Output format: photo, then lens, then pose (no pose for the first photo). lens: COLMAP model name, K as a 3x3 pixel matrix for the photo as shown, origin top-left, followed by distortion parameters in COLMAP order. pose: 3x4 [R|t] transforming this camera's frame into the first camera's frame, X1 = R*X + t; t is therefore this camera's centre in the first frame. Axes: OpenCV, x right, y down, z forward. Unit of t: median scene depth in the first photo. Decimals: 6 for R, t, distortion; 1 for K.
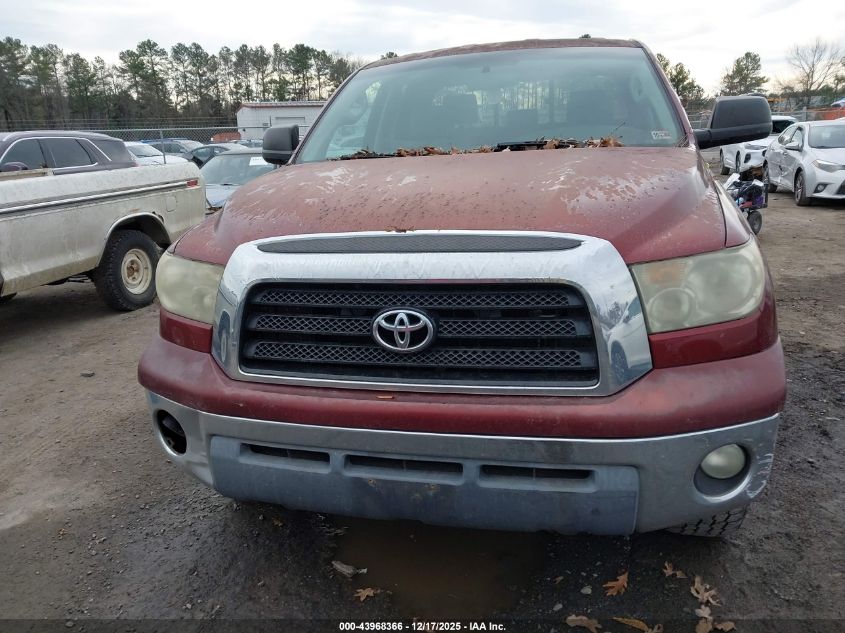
lens RADIAL K [[664.0, 0, 419.5], [0, 664.0, 325.2], [0, 0, 1]] dist [0.009487, -0.003501]
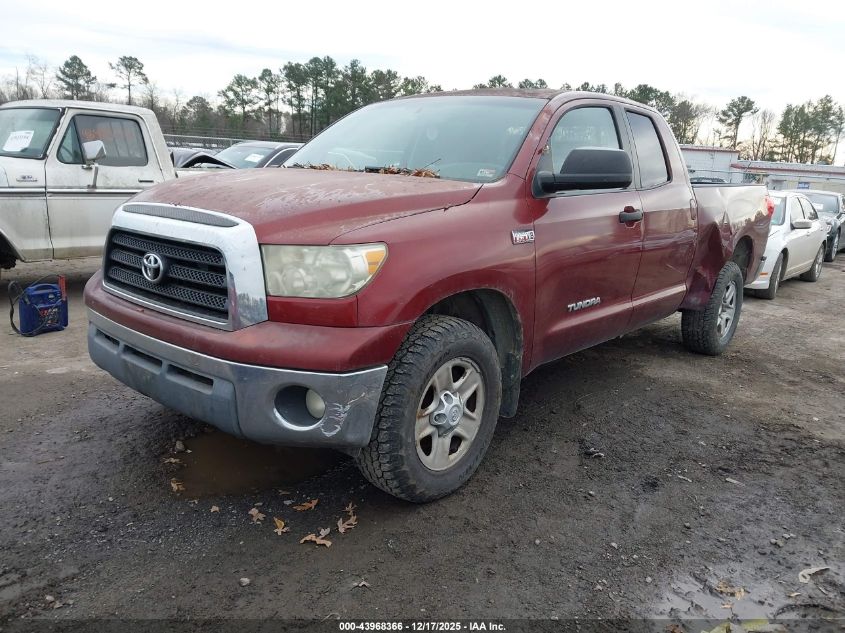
lens RADIAL K [[664.0, 0, 417.3], [0, 664.0, 331.7], [0, 0, 1]] dist [0.009487, -0.003501]
pose [[0.883340, 0.198453, -0.424650, 0.906064], [-0.215536, 0.976463, 0.007985, 0.006358], [0.416239, 0.084474, 0.905323, -0.097285]]
